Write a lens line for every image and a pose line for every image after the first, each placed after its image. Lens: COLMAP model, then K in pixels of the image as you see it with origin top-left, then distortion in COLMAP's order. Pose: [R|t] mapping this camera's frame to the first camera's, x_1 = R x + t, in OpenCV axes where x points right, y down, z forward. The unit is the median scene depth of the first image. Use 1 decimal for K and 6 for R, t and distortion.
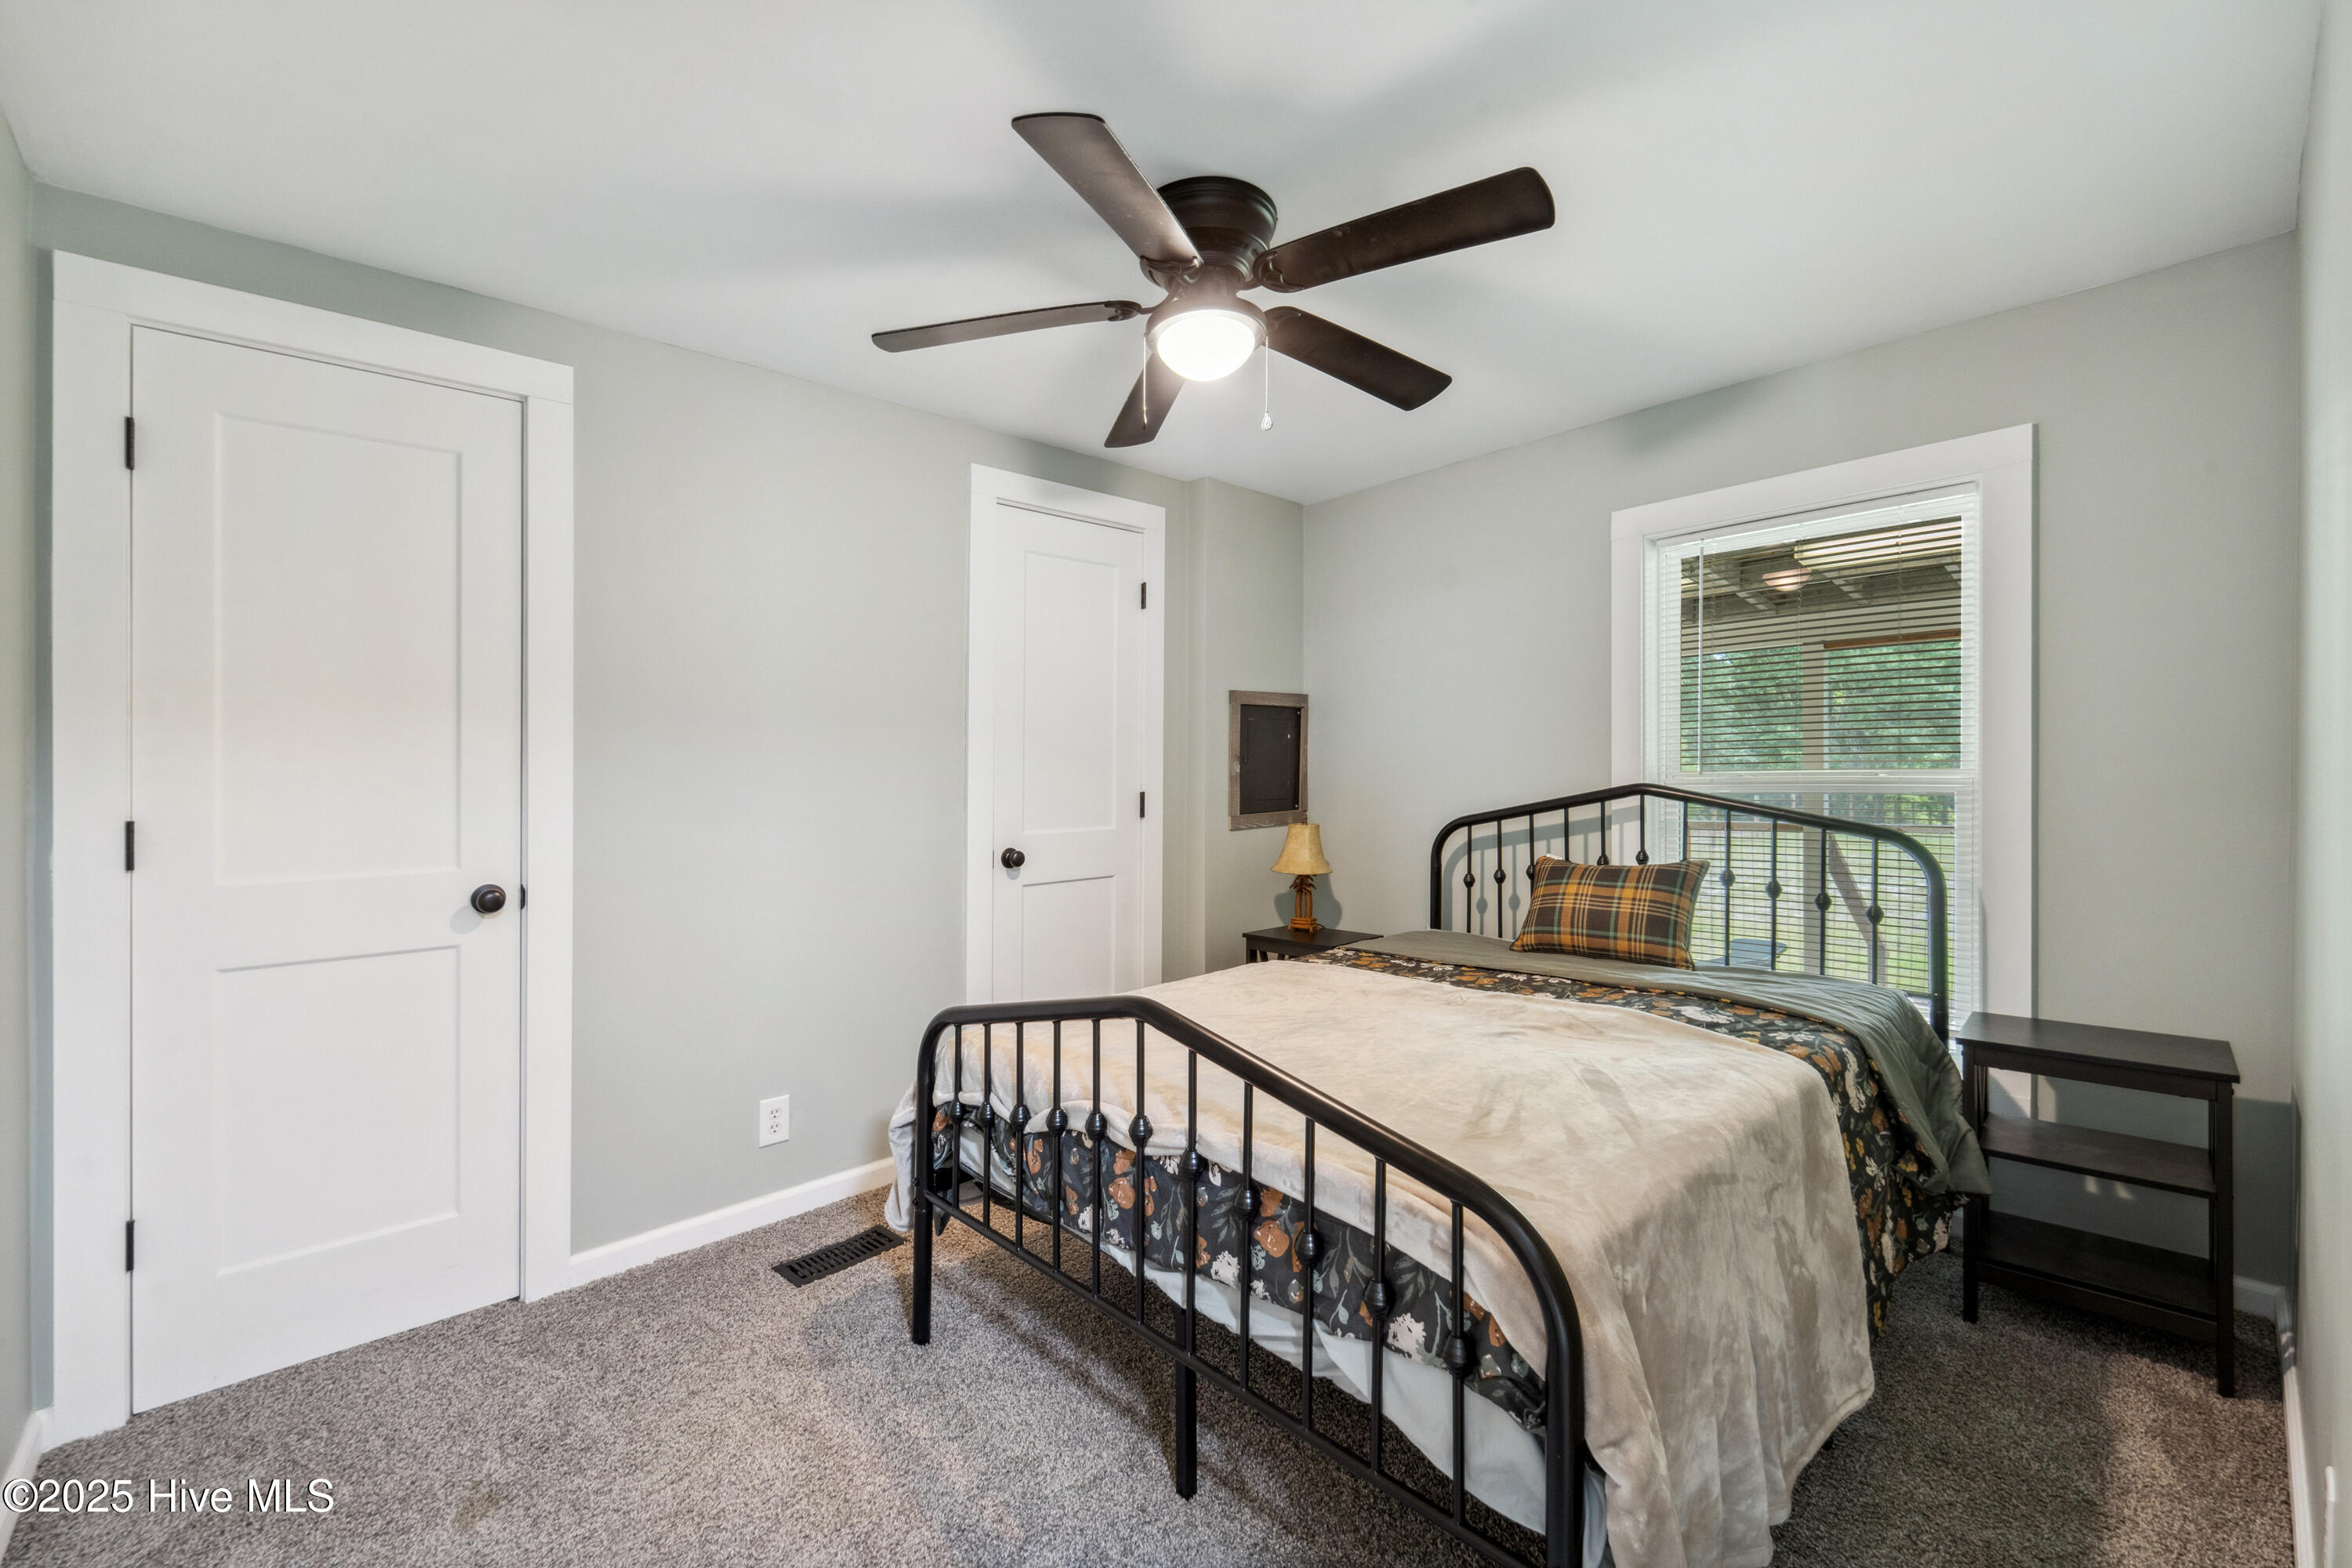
lens RADIAL K [[970.6, 0, 1171.8], [0, 970.6, 759.1], [0, 0, 1]] dist [0.001108, -0.000020]
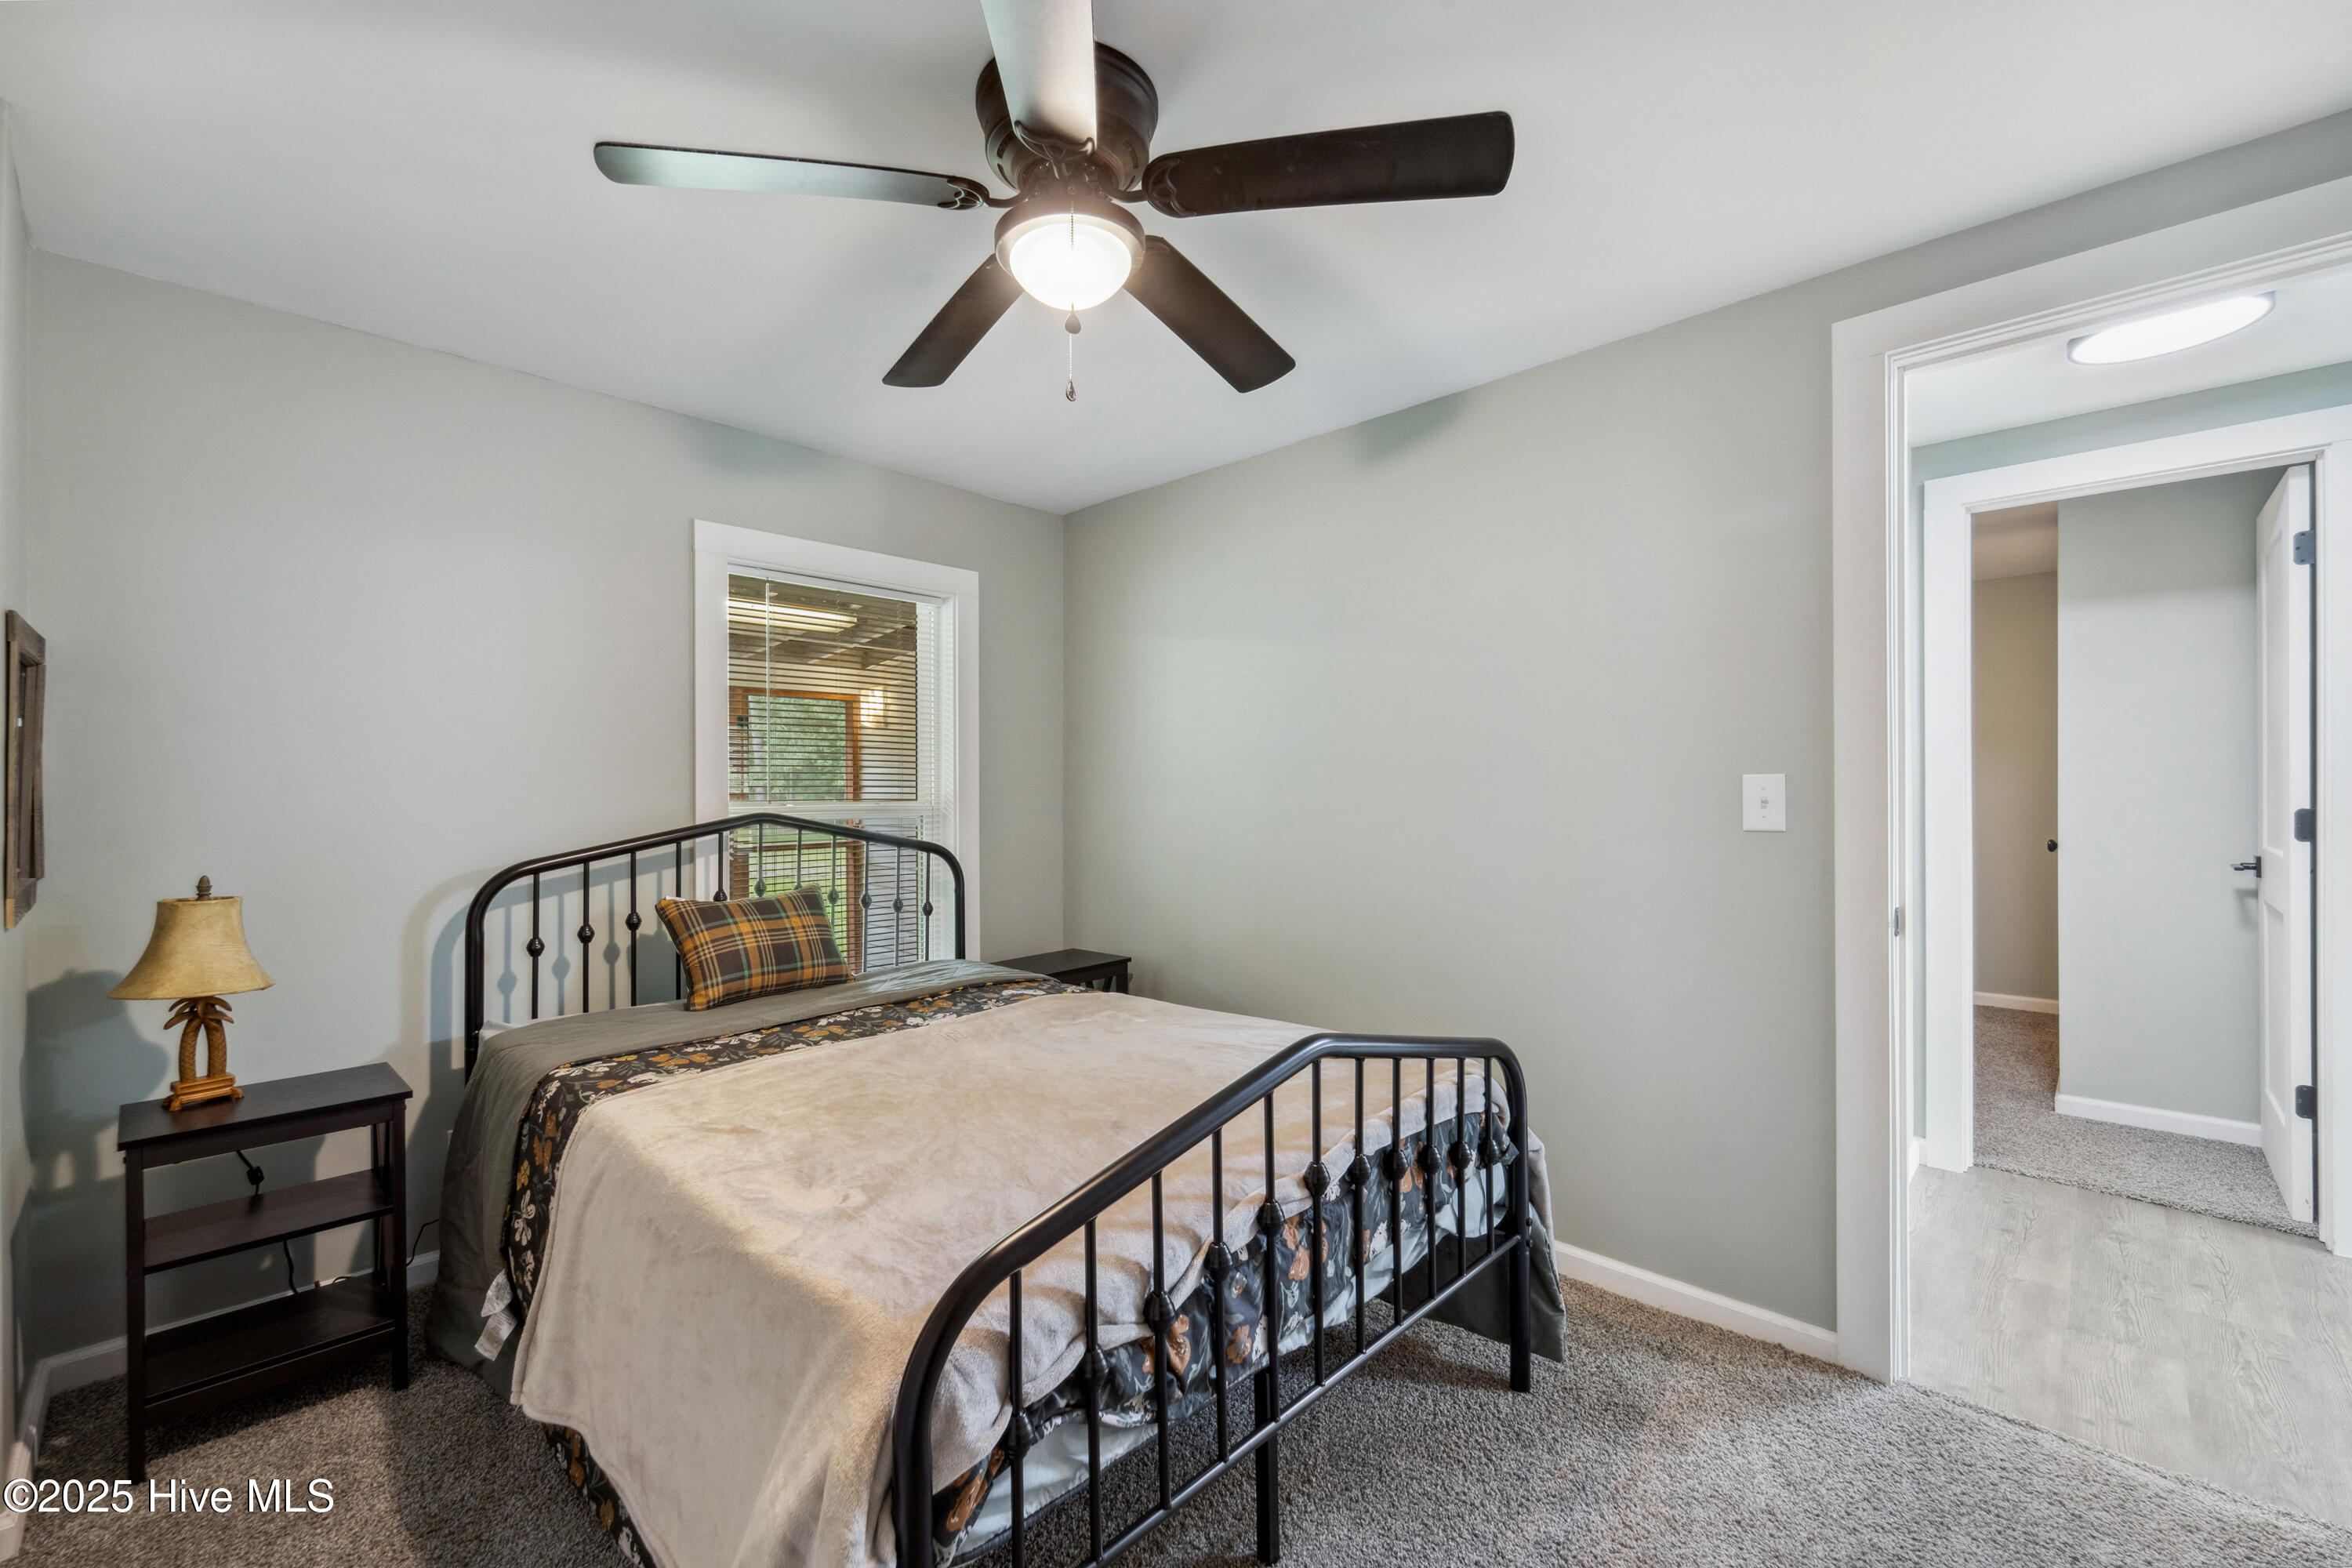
lens RADIAL K [[970.6, 0, 1175.1], [0, 970.6, 781.7], [0, 0, 1]] dist [0.001108, -0.000020]
pose [[-0.028780, -0.000773, 0.999585, -0.828538], [0.010102, 0.999948, 0.001064, -0.002895], [-0.999535, 0.010128, -0.028771, 0.994964]]
